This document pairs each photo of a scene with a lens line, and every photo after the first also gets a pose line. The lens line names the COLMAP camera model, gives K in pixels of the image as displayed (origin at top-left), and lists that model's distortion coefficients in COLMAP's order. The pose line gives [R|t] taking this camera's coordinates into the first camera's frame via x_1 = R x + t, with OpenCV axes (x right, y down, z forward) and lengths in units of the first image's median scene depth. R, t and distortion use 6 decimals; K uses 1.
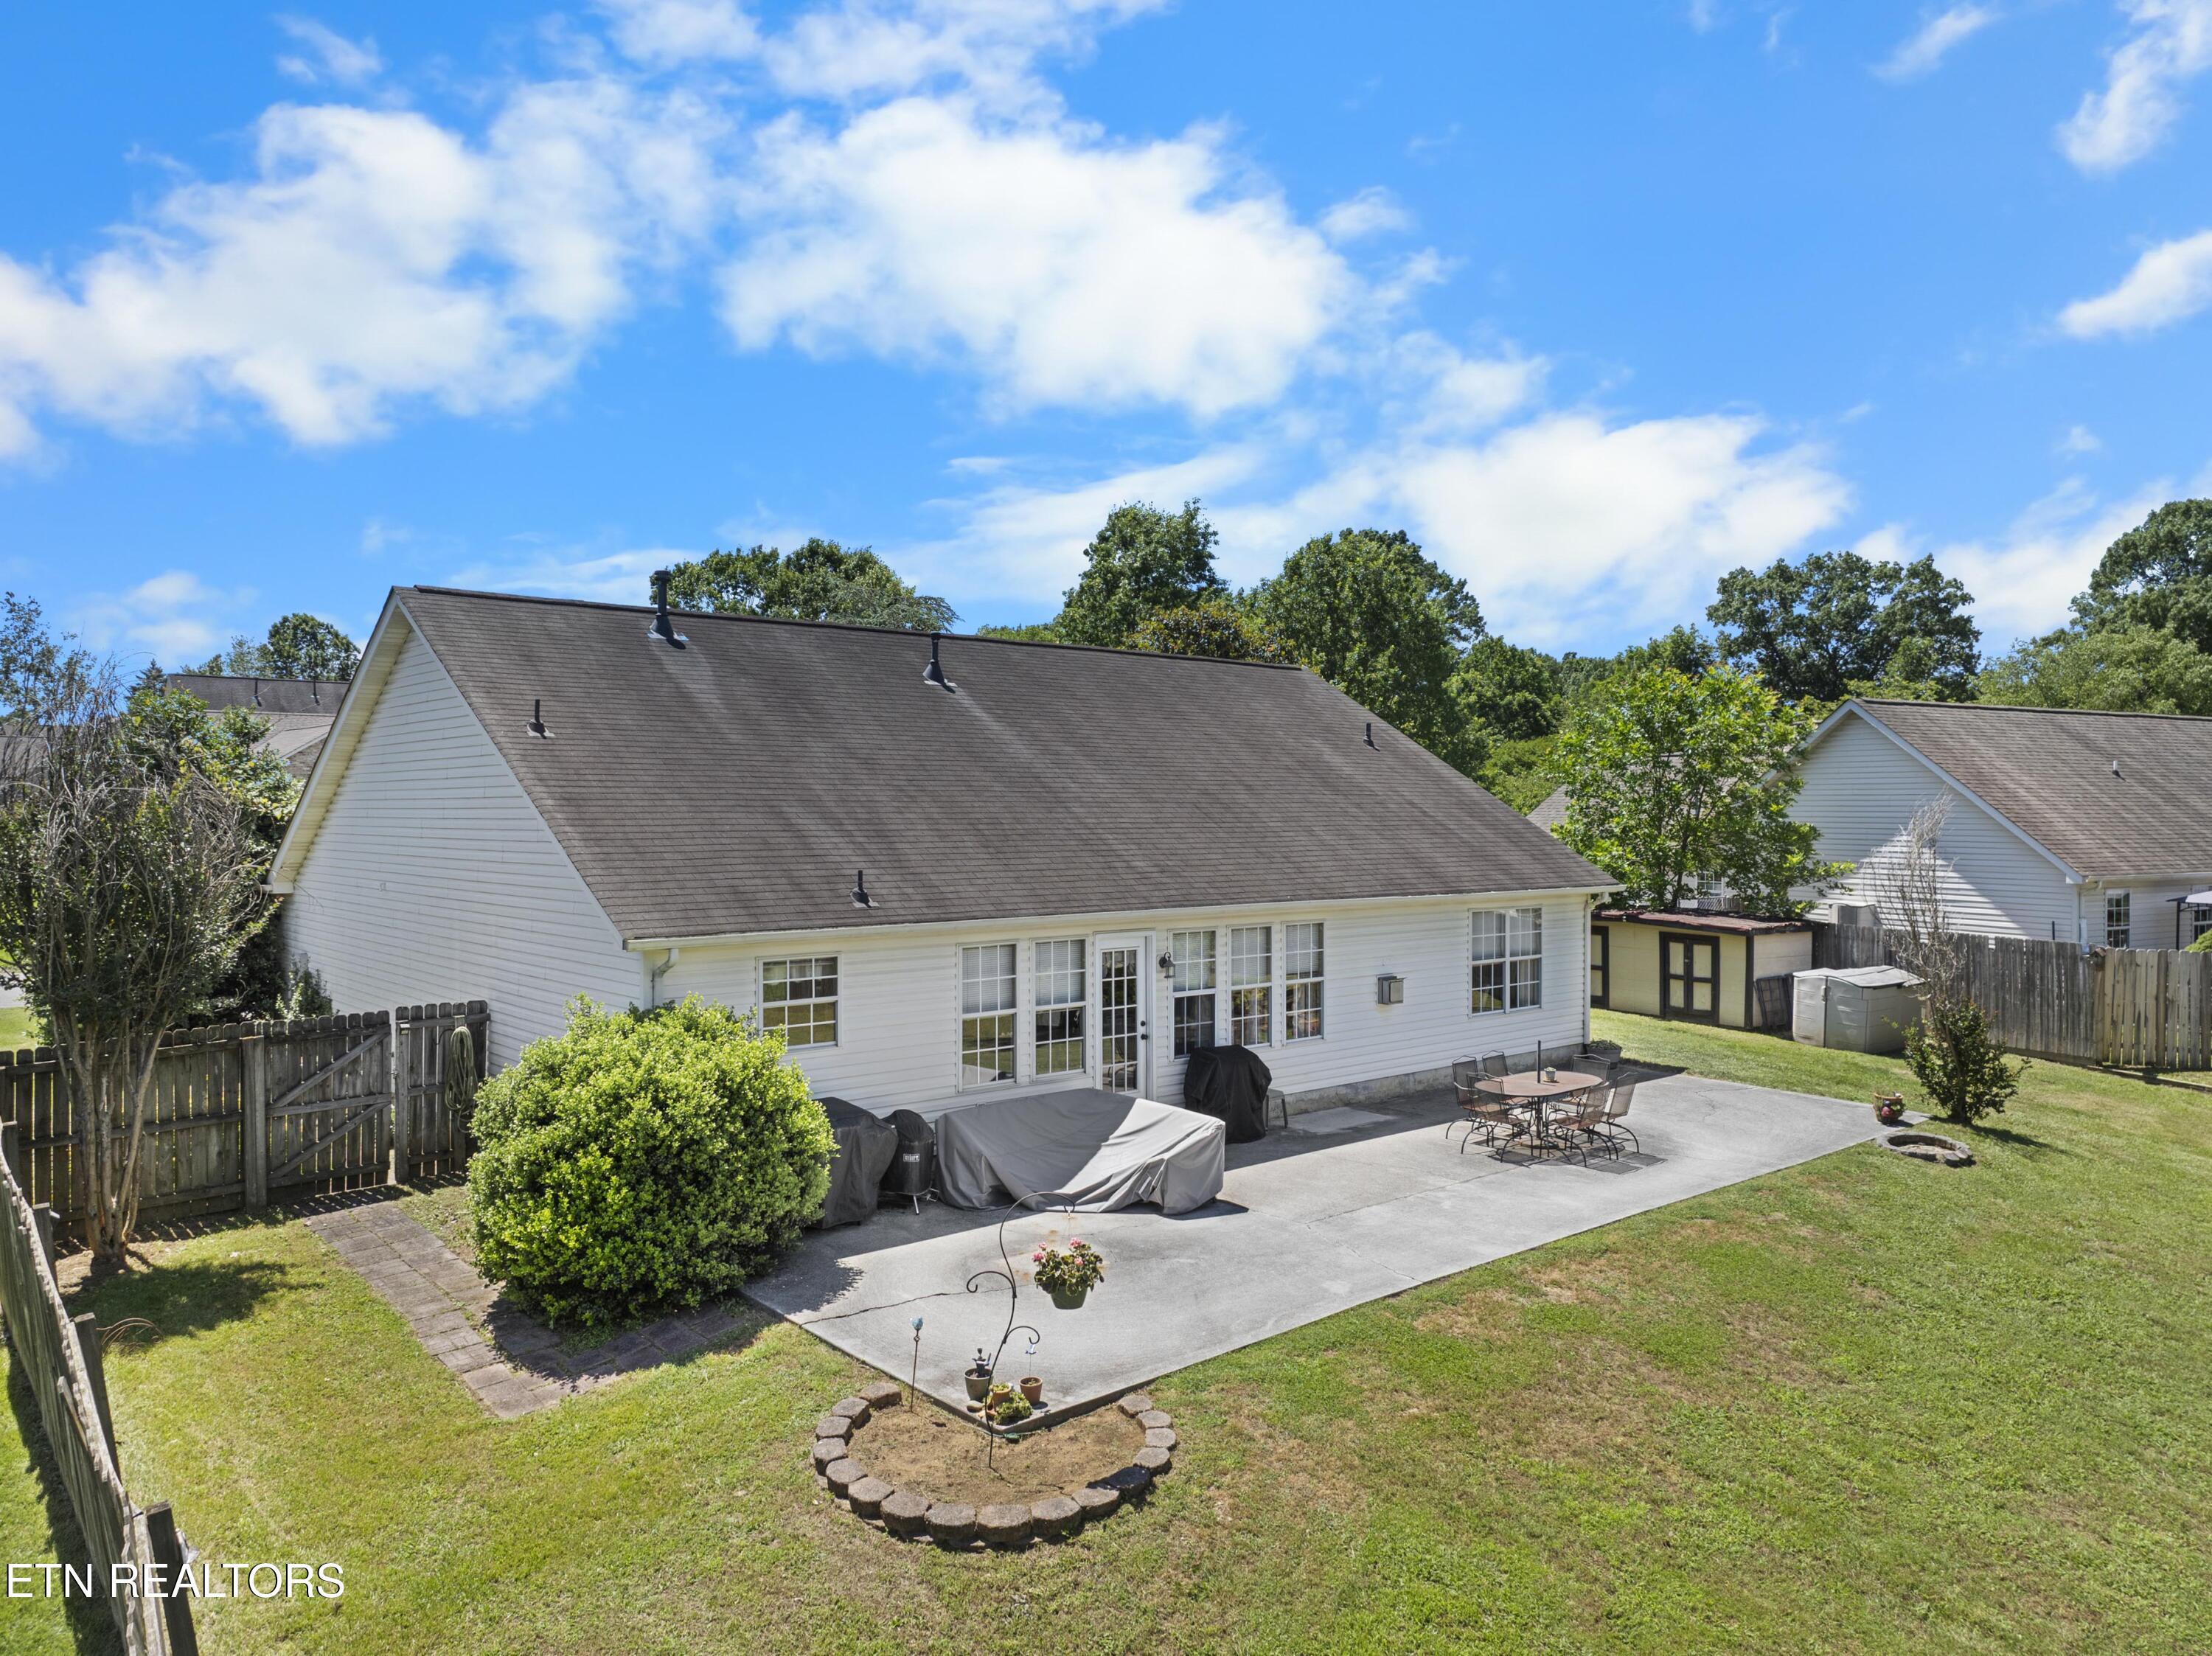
lens RADIAL K [[1565.4, 0, 1106.0], [0, 1565.4, 828.0], [0, 0, 1]] dist [-0.008670, -0.003251]
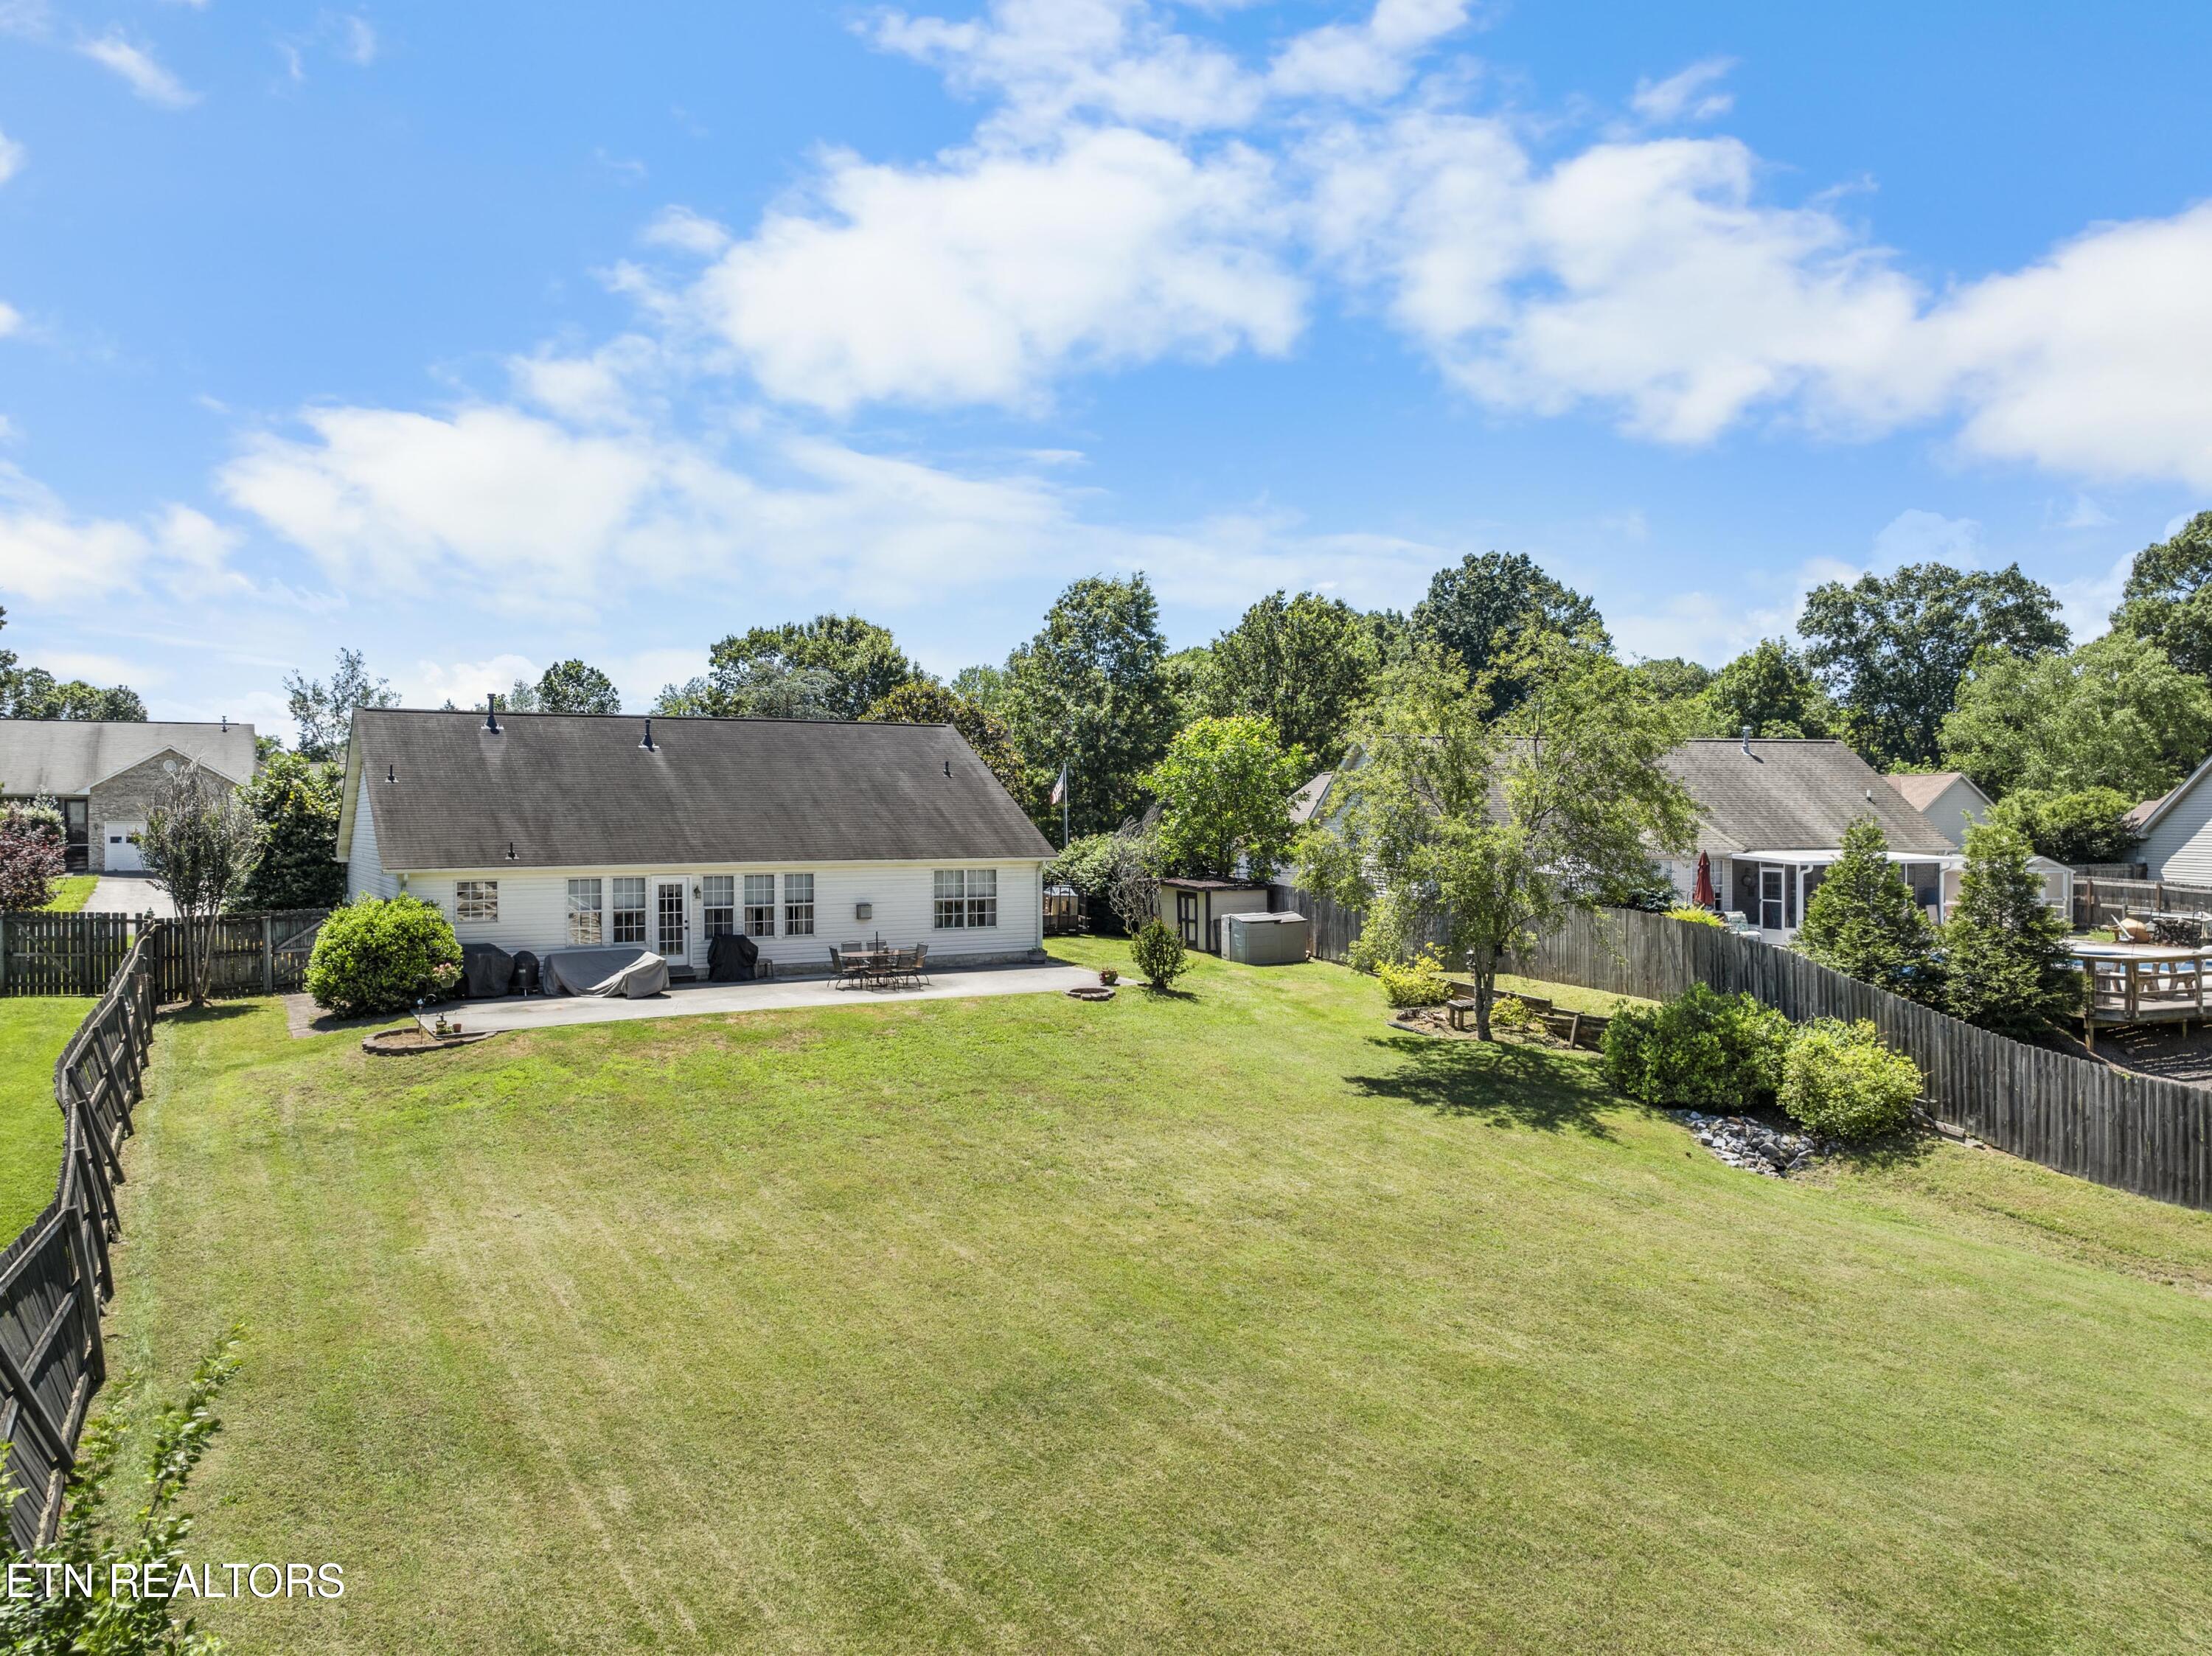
lens RADIAL K [[1554.6, 0, 1106.0], [0, 1554.6, 828.0], [0, 0, 1]] dist [-0.023775, 0.001047]
pose [[0.984258, -0.006447, -0.176620, 0.807598], [0.005364, 0.999964, -0.006612, 0.020247], [0.176656, 0.005561, 0.984257, -0.760379]]
